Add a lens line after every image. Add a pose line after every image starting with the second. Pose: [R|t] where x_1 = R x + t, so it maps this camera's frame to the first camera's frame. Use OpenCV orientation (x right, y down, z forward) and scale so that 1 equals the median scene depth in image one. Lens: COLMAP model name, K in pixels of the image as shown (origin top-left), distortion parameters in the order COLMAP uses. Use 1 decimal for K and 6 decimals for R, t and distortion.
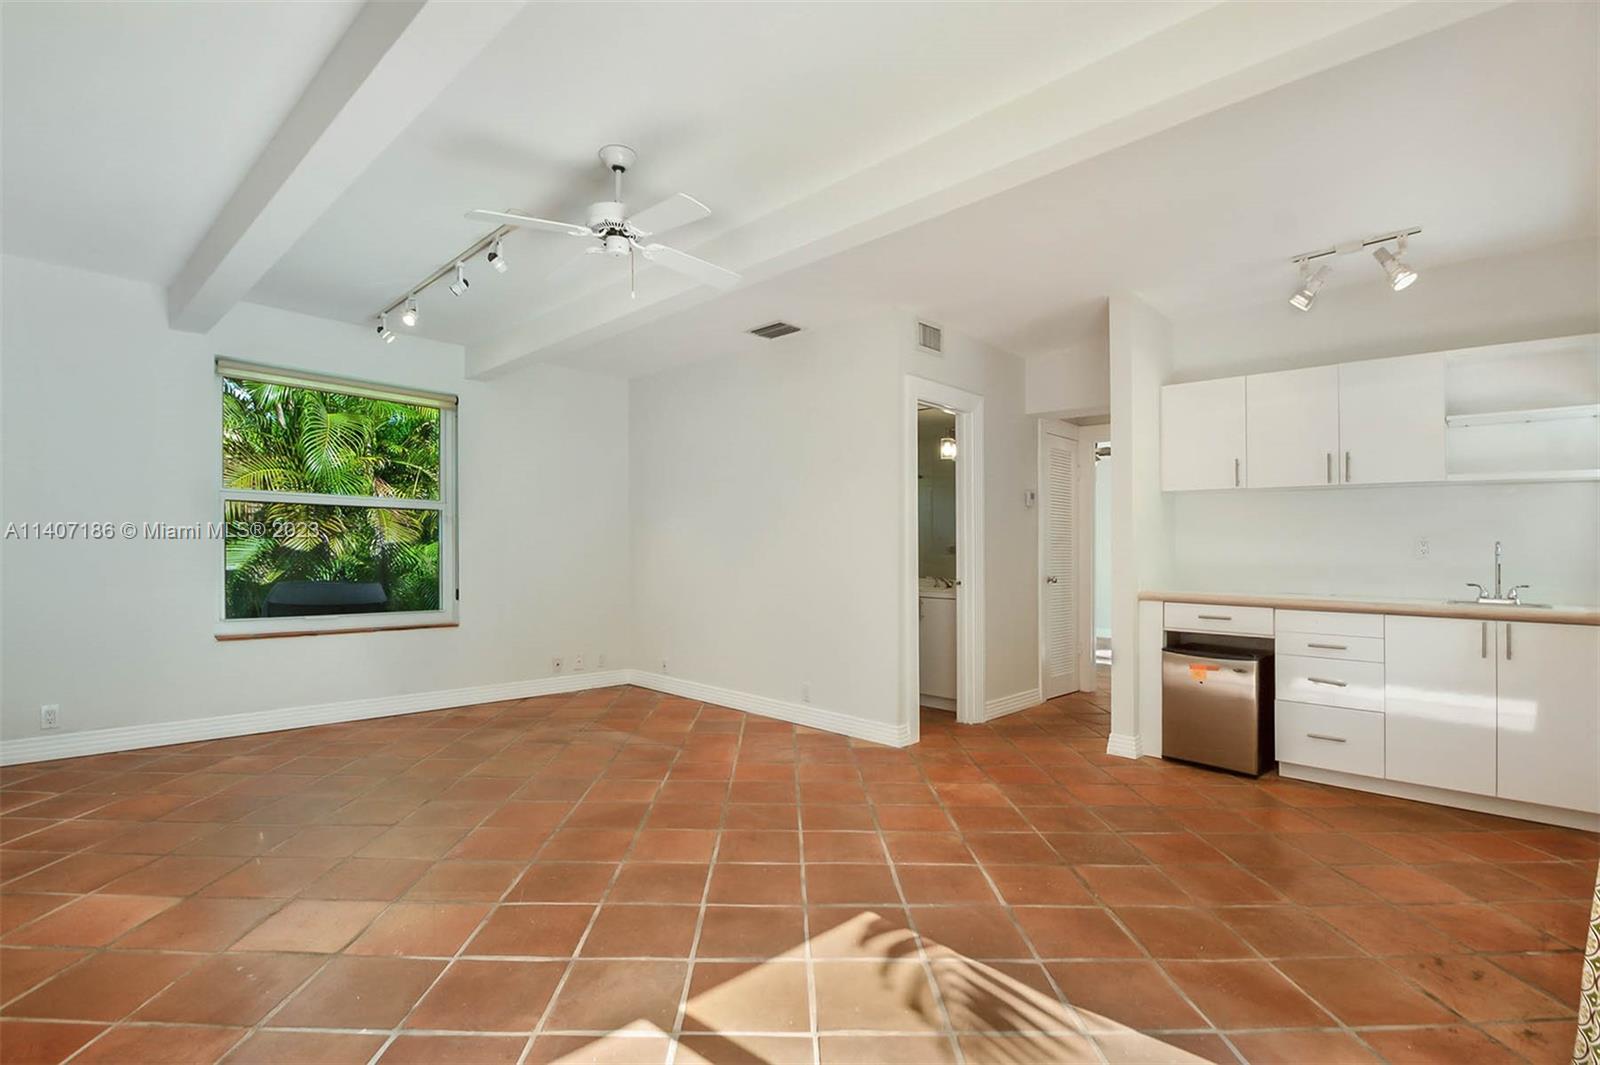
lens RADIAL K [[759.5, 0, 799.7], [0, 759.5, 514.7], [0, 0, 1]] dist [-0.004010, -0.000936]
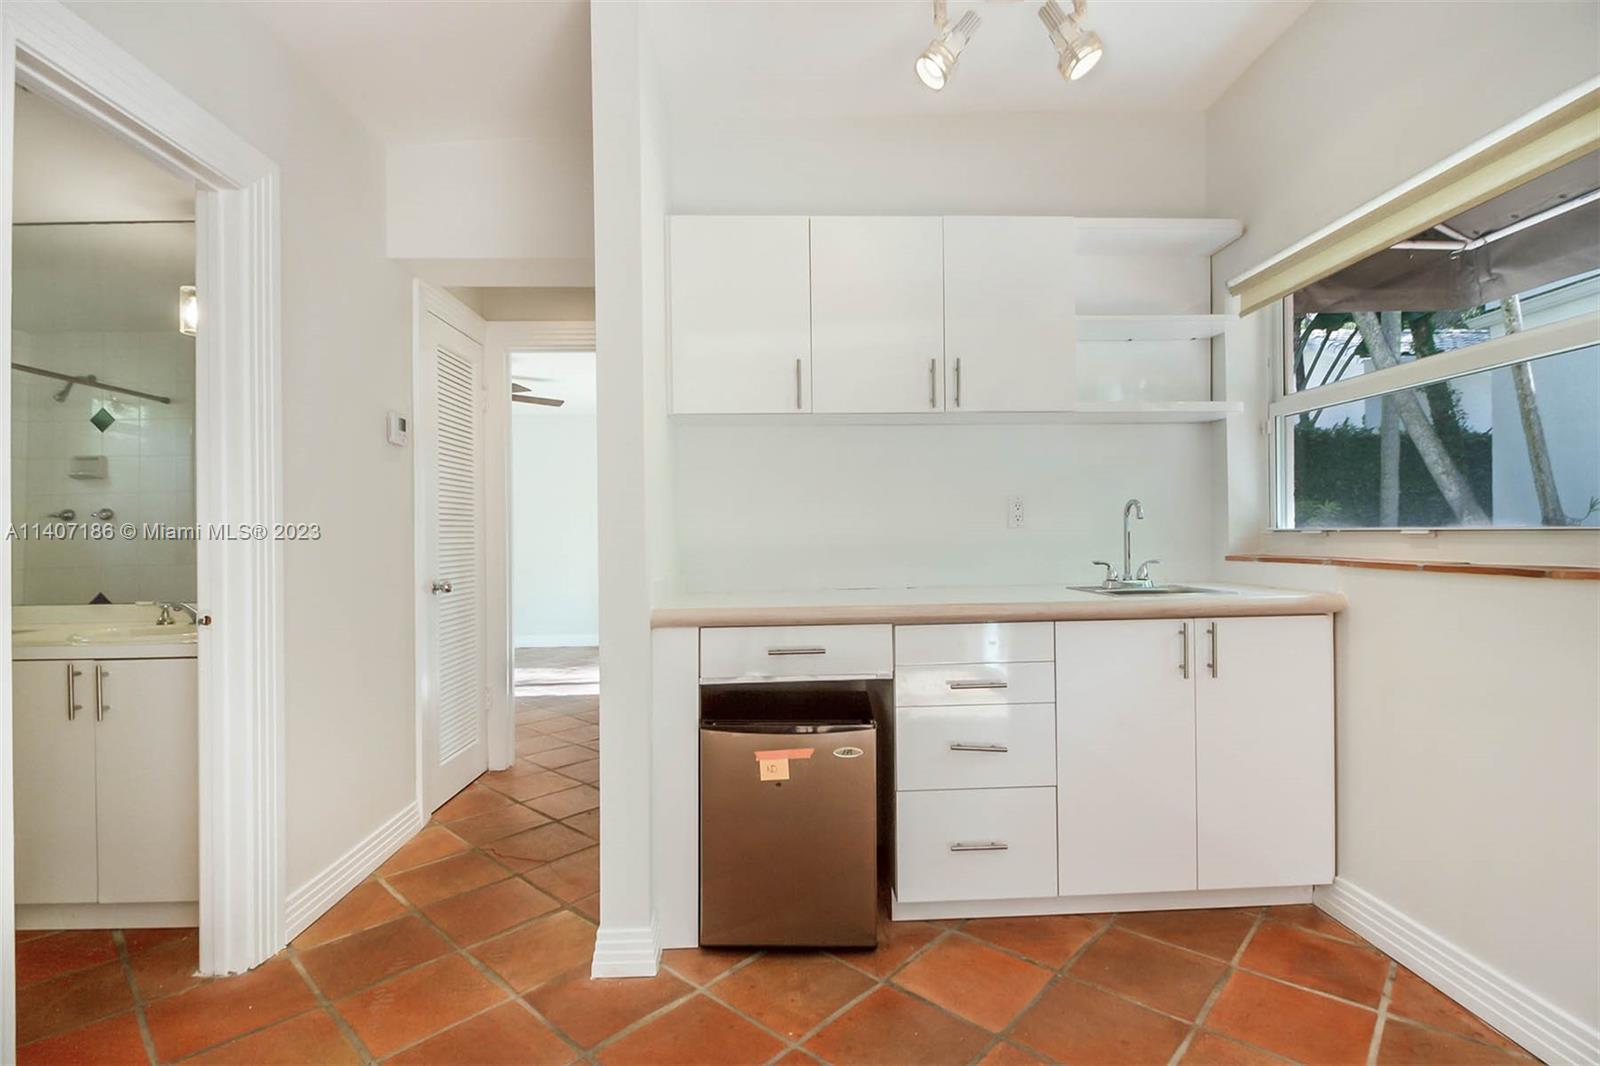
lens RADIAL K [[759.5, 0, 799.7], [0, 759.5, 515.2], [0, 0, 1]] dist [-0.004010, -0.000936]
pose [[0.699844, -0.007131, 0.714260, 0.182232], [-0.006575, 0.999843, 0.016425, 0.034993], [-0.714265, -0.016191, 0.699688, 0.637518]]
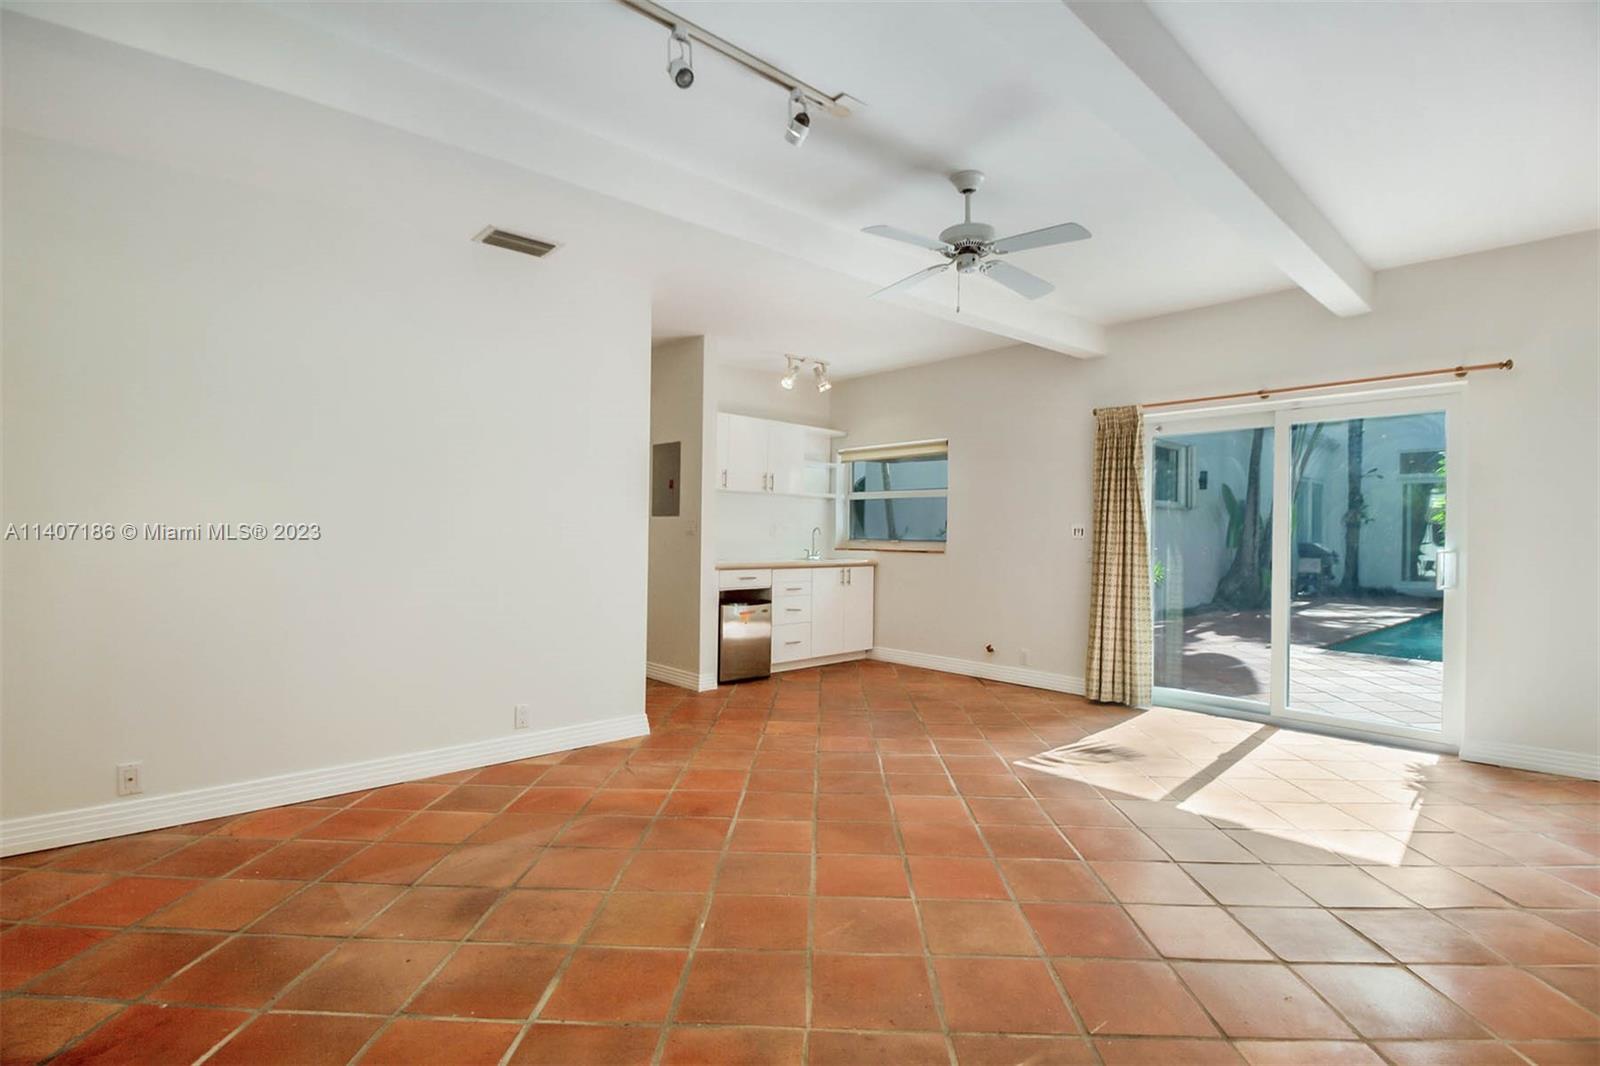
lens RADIAL K [[759.2, 0, 799.1], [0, 759.2, 492.9], [0, 0, 1]] dist [-0.001392, -0.000351]
pose [[0.052398, 0.043199, 0.997691, -0.927055], [-0.055102, 0.997667, -0.040304, 0.023519], [-0.997105, -0.052863, 0.054656, 0.823569]]
